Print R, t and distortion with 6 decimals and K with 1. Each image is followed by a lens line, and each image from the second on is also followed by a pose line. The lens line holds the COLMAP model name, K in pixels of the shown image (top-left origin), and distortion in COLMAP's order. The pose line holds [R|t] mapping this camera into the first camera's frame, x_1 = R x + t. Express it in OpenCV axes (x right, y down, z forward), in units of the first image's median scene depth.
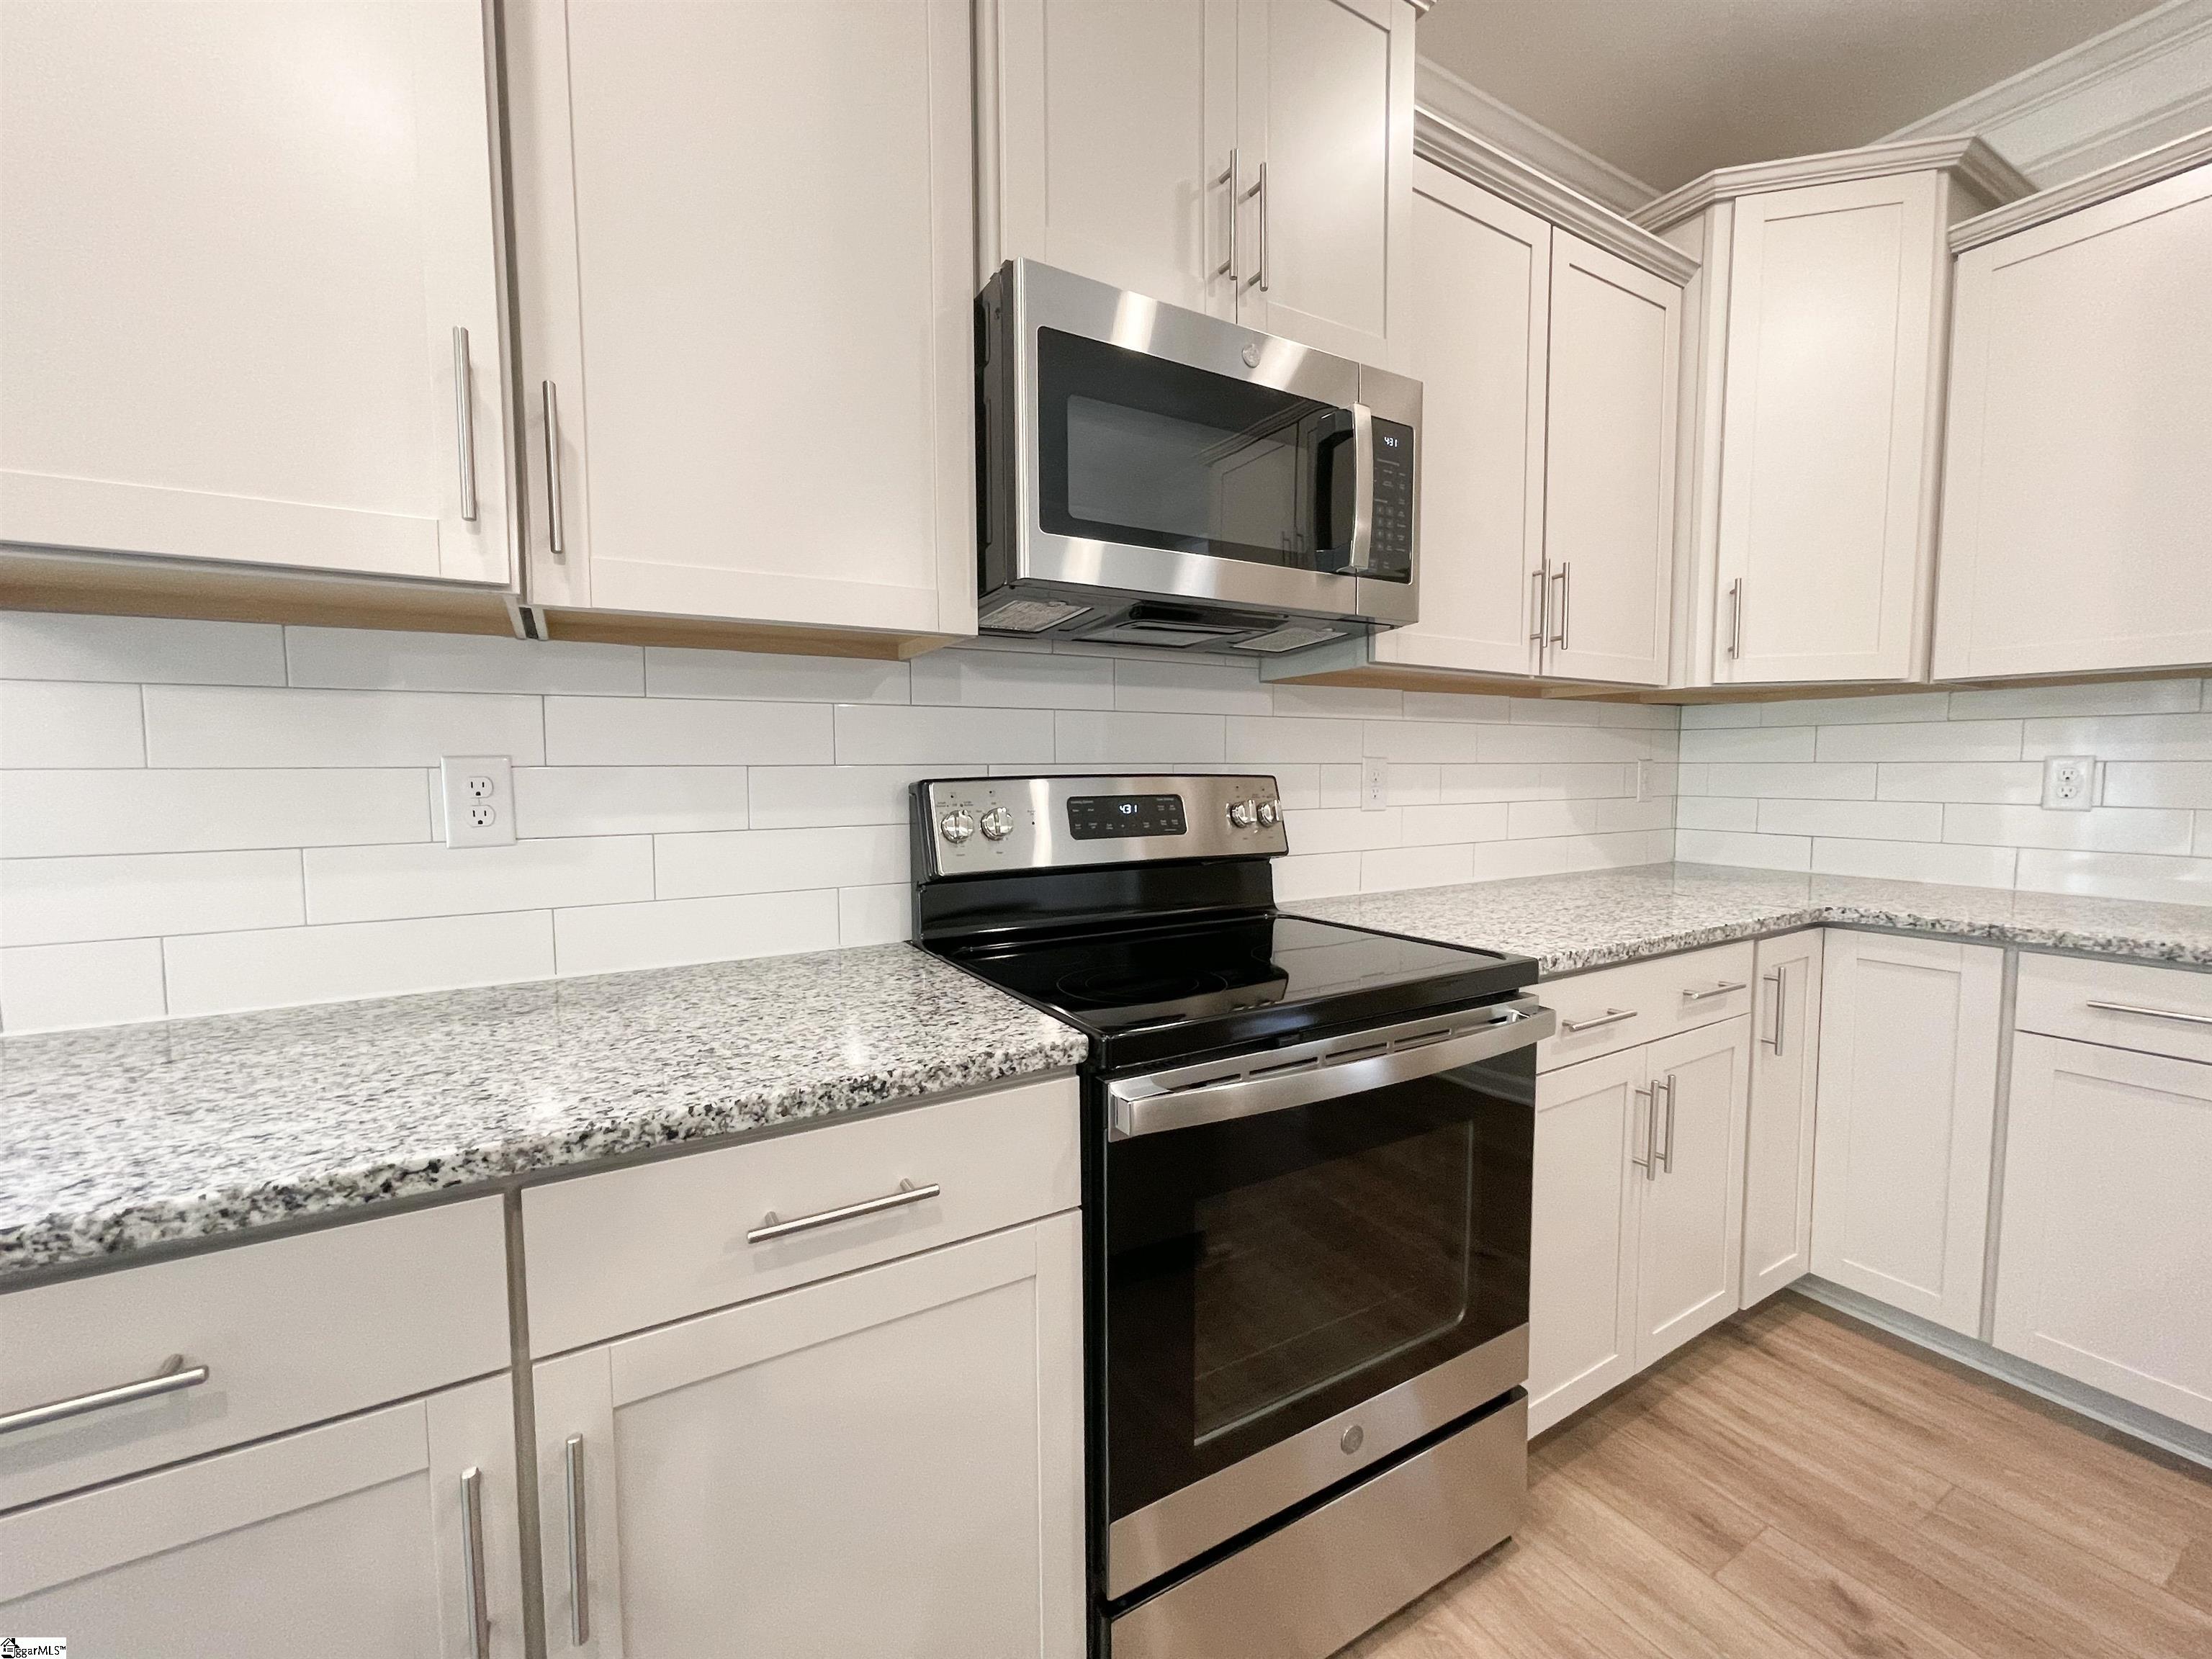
lens RADIAL K [[893.0, 0, 1092.5], [0, 893.0, 828.9], [0, 0, 1]] dist [0.000887, 0.000635]
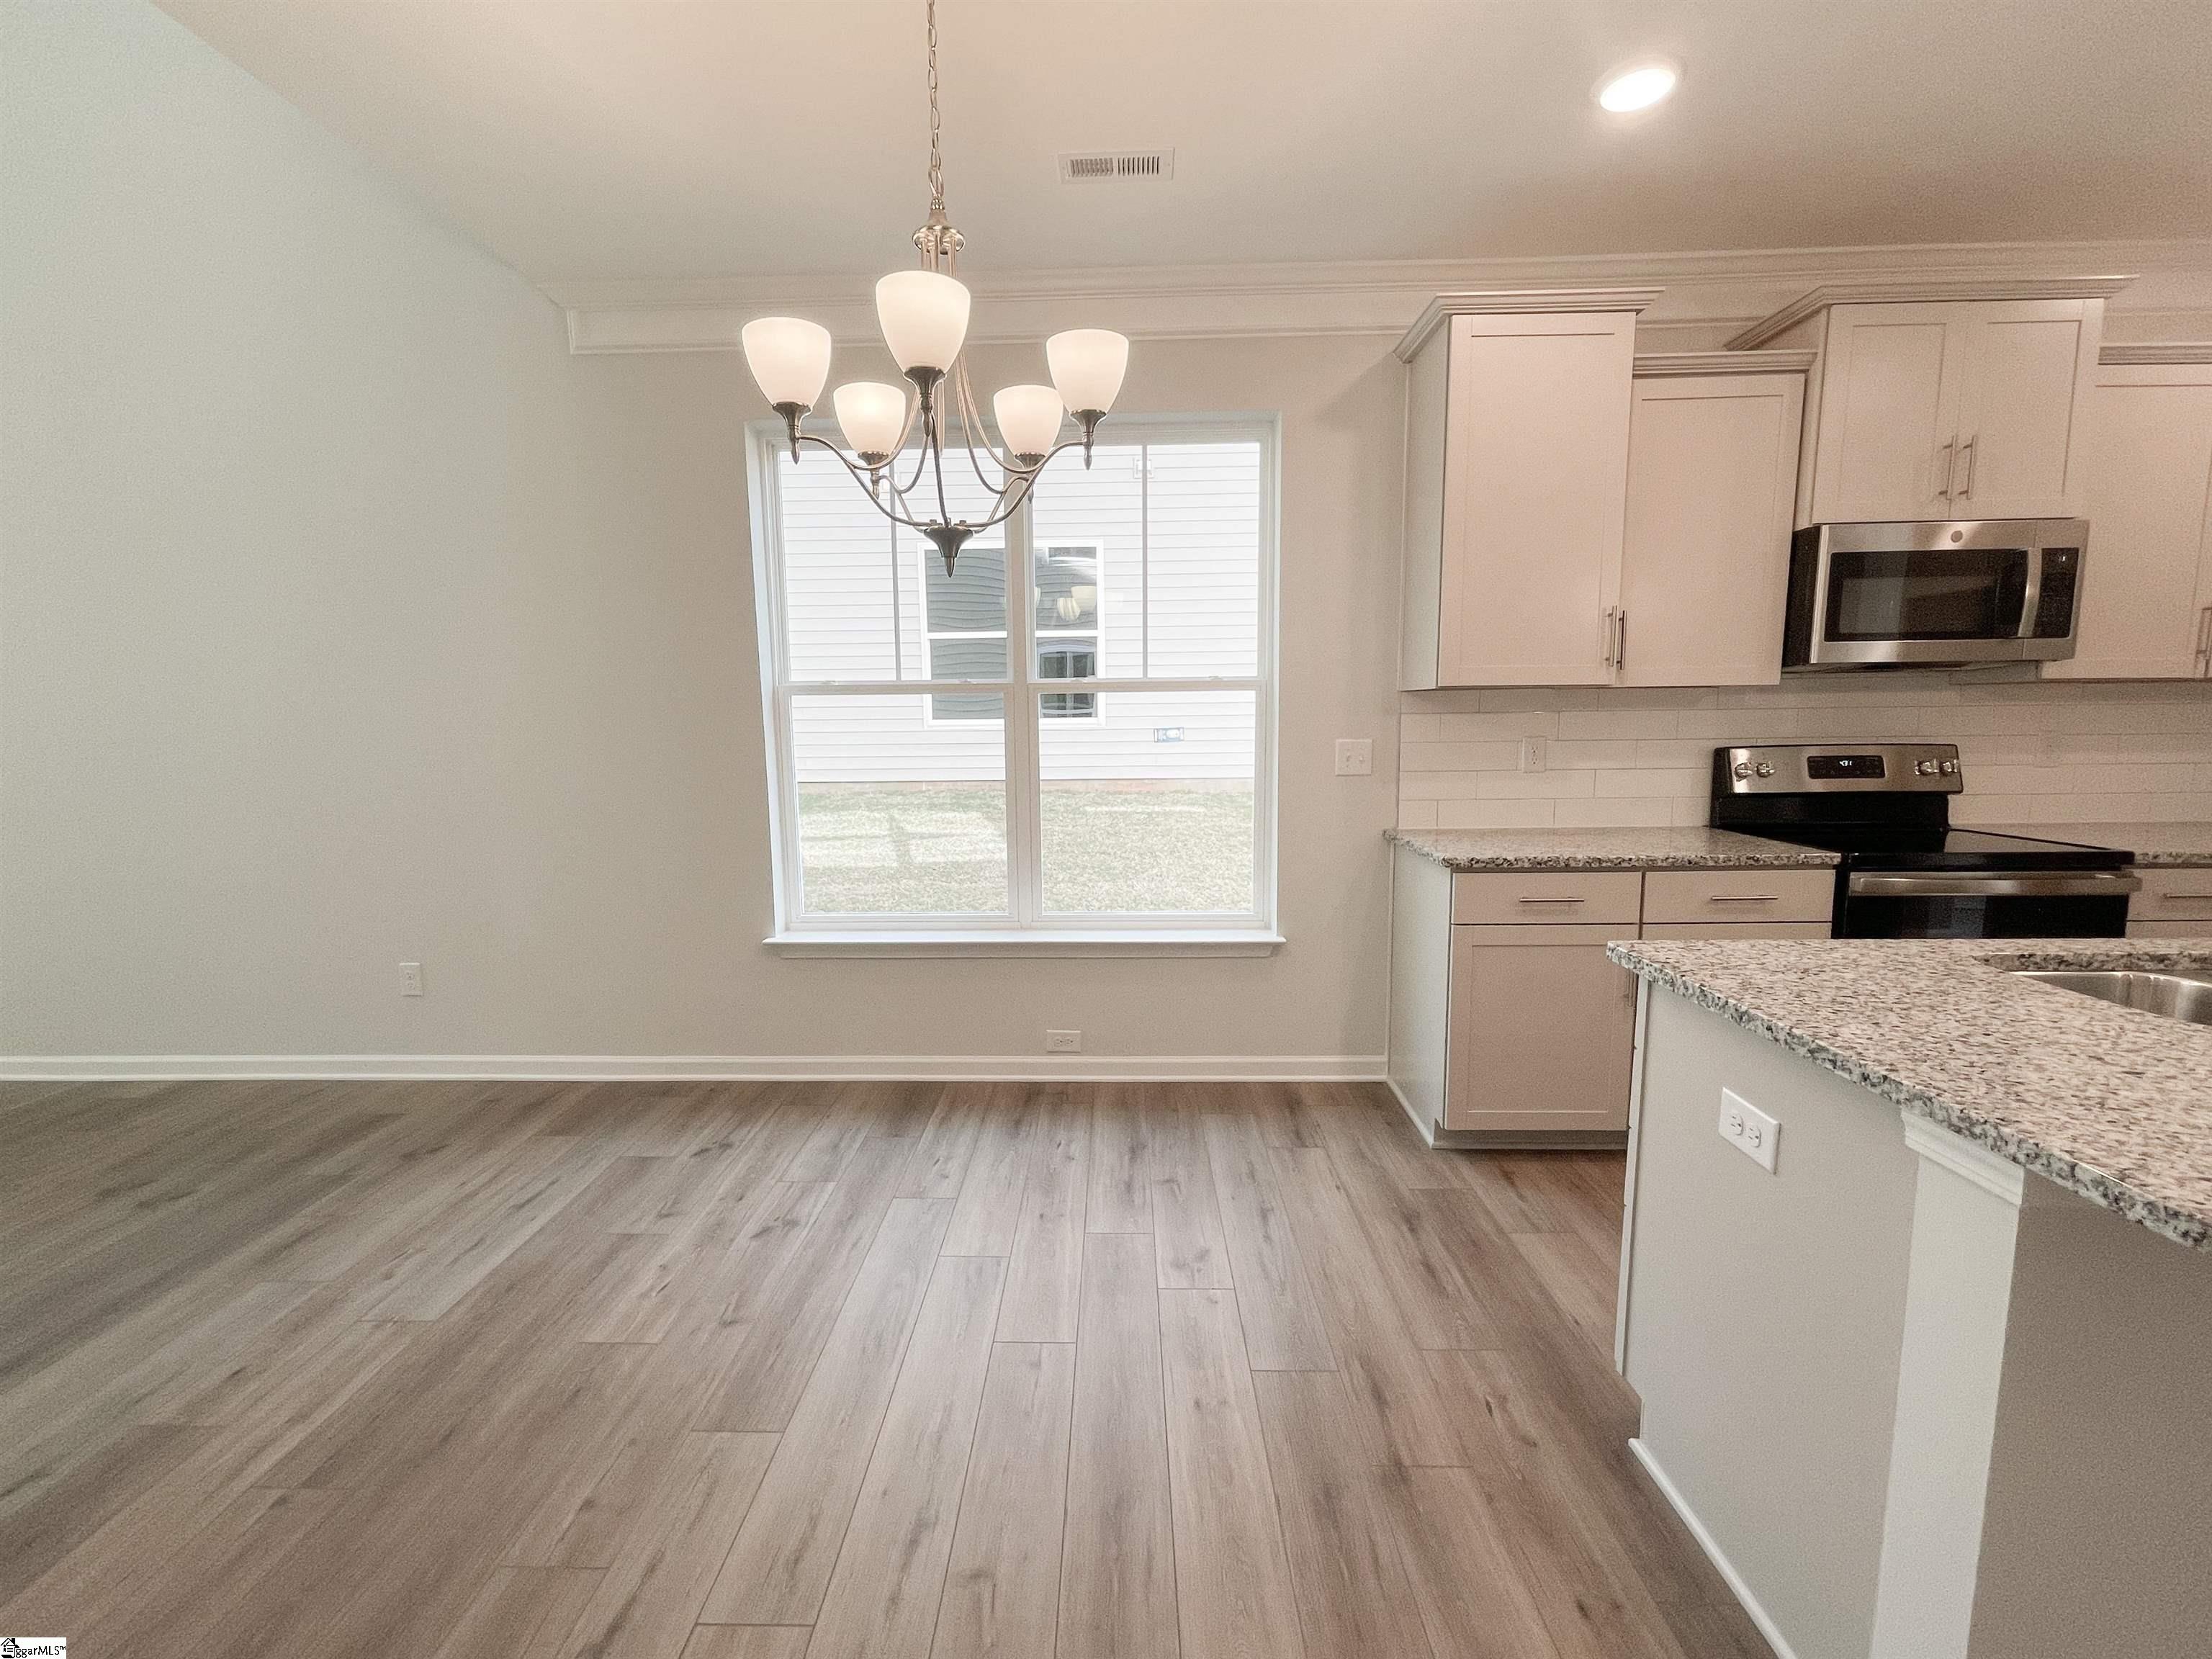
lens RADIAL K [[923.7, 0, 1106.0], [0, 923.7, 829.5], [0, 0, 1]] dist [0.000607, 0.000486]
pose [[0.851045, 0.061913, -0.521429, -0.280884], [-0.026927, 0.996864, 0.074417, 0.014551], [0.524401, -0.049292, 0.850043, -1.558146]]
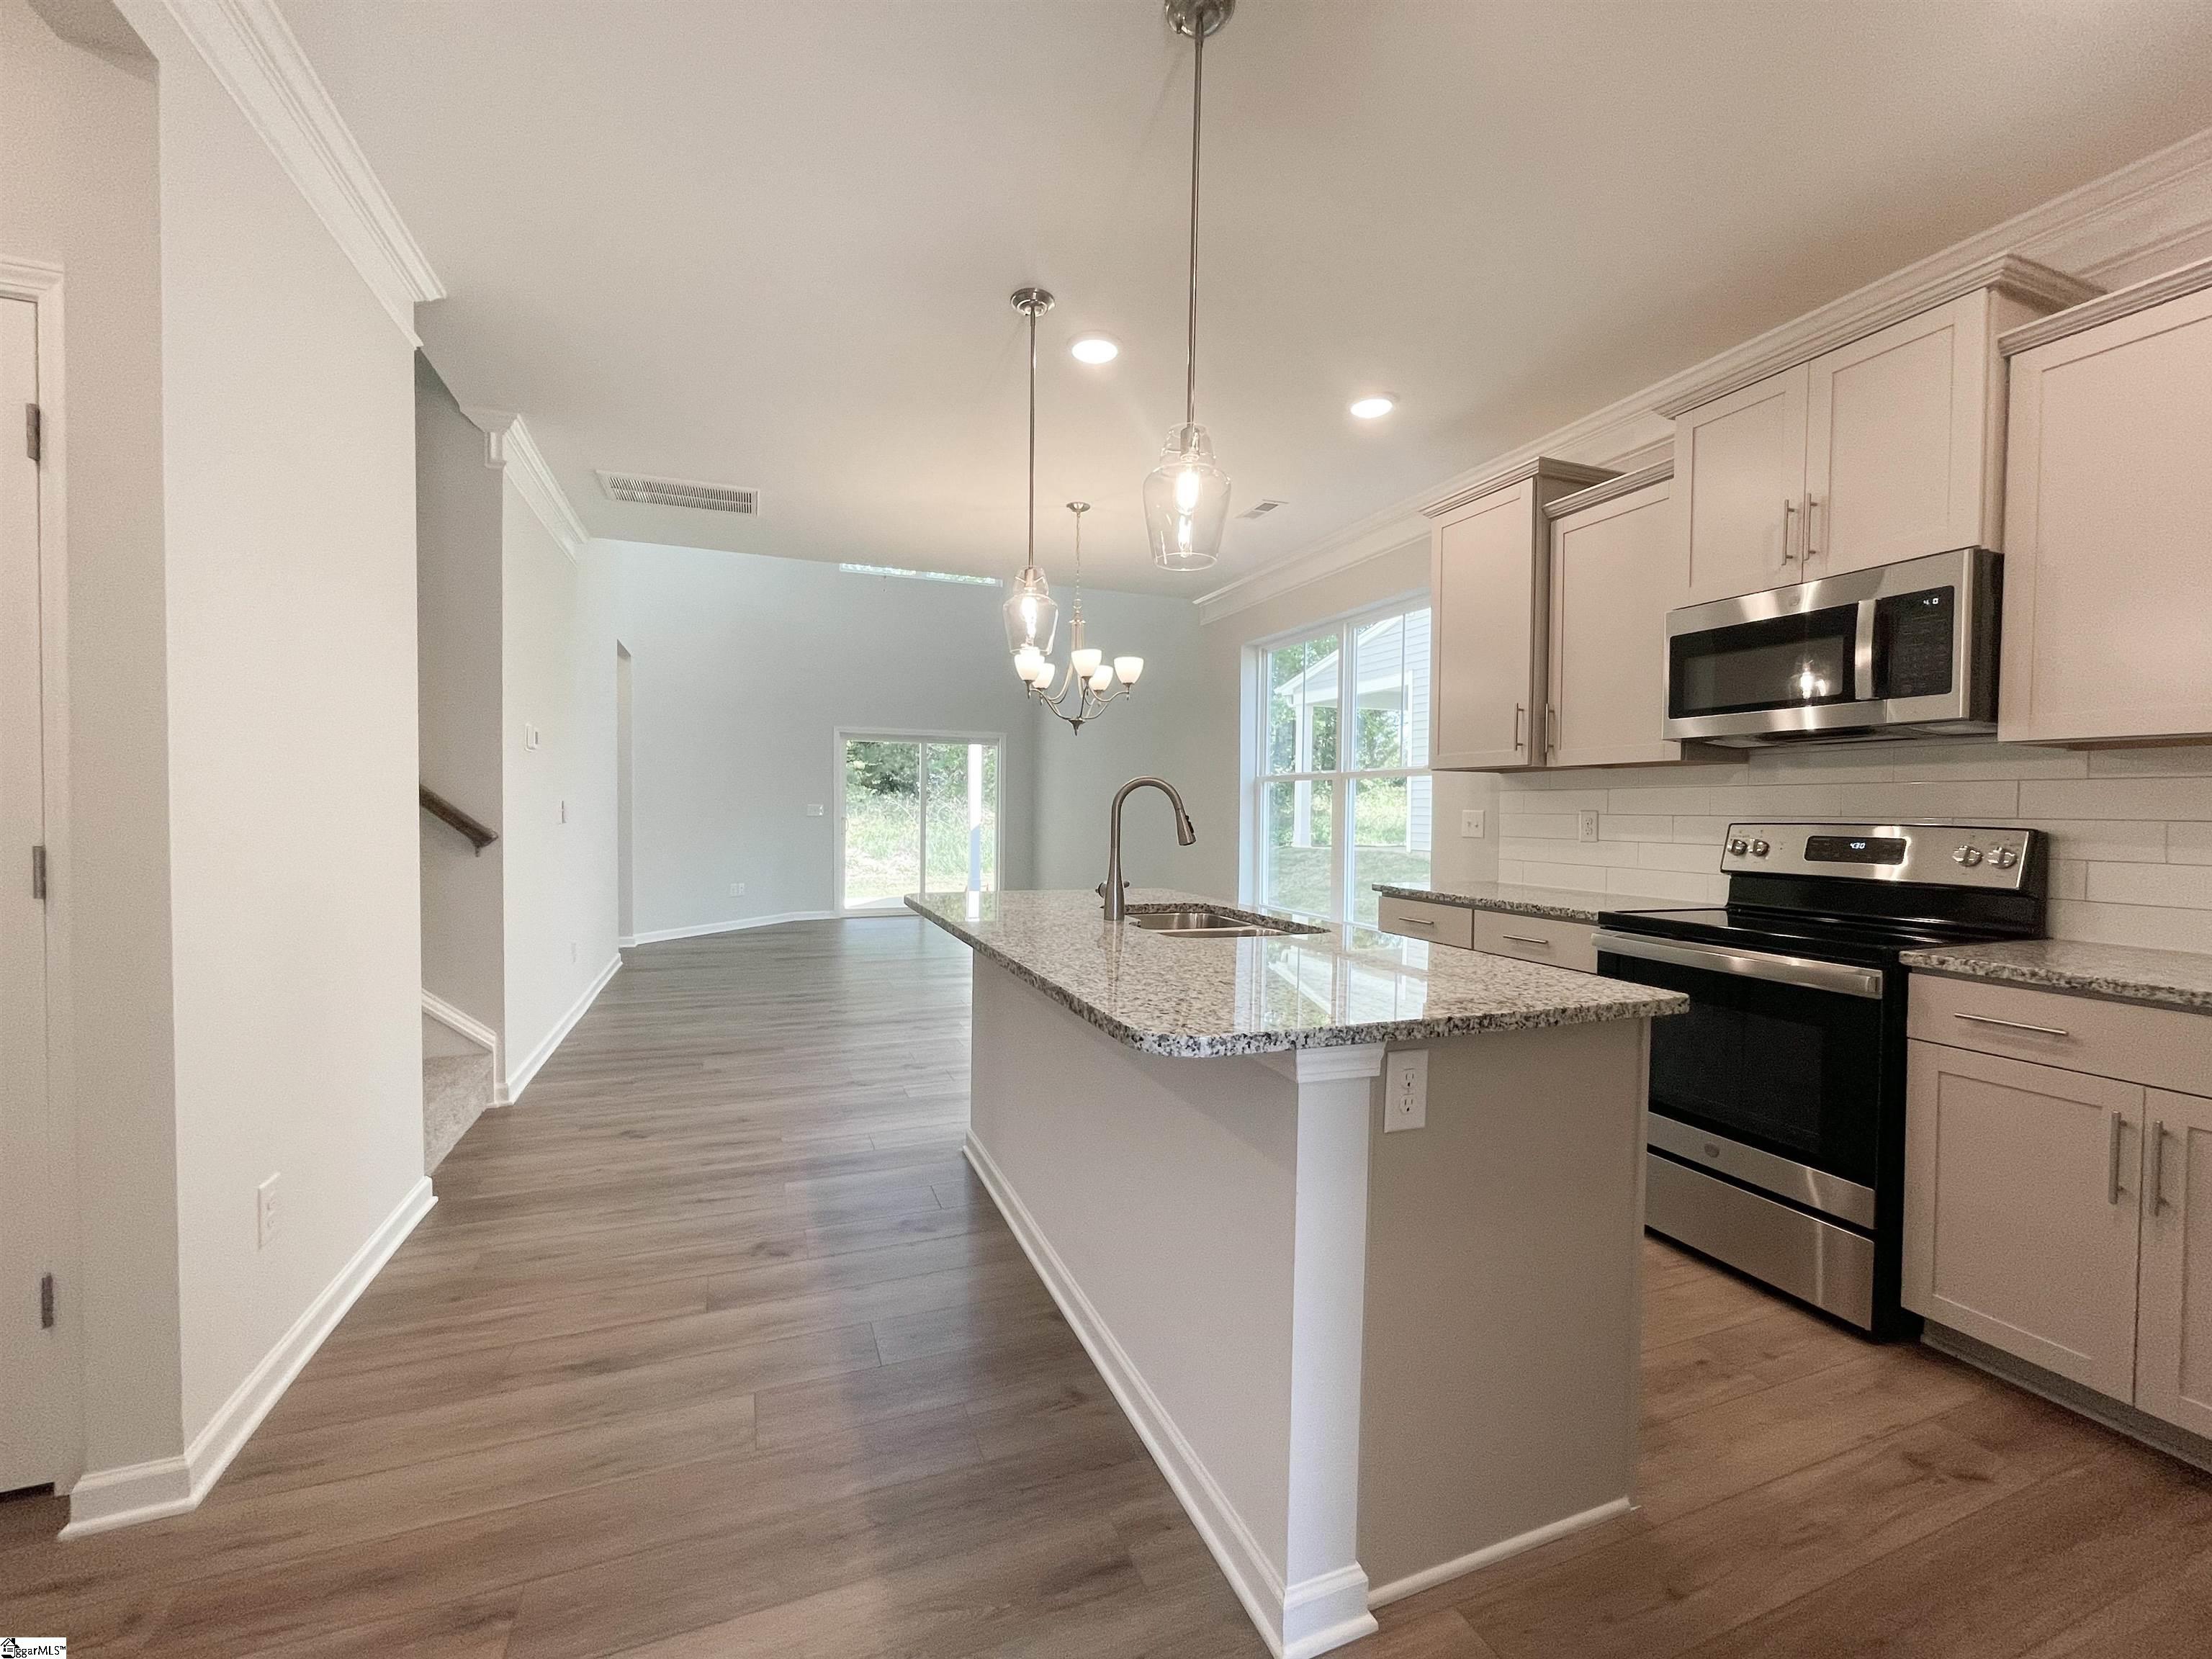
lens RADIAL K [[923.7, 0, 1106.0], [0, 923.7, 829.5], [0, 0, 1]] dist [0.000607, 0.000486]
pose [[-0.149239, 0.026432, -0.988448, 2.064457], [-0.073338, 0.996593, 0.037722, -0.016087], [0.986078, 0.078120, -0.146792, -0.084413]]
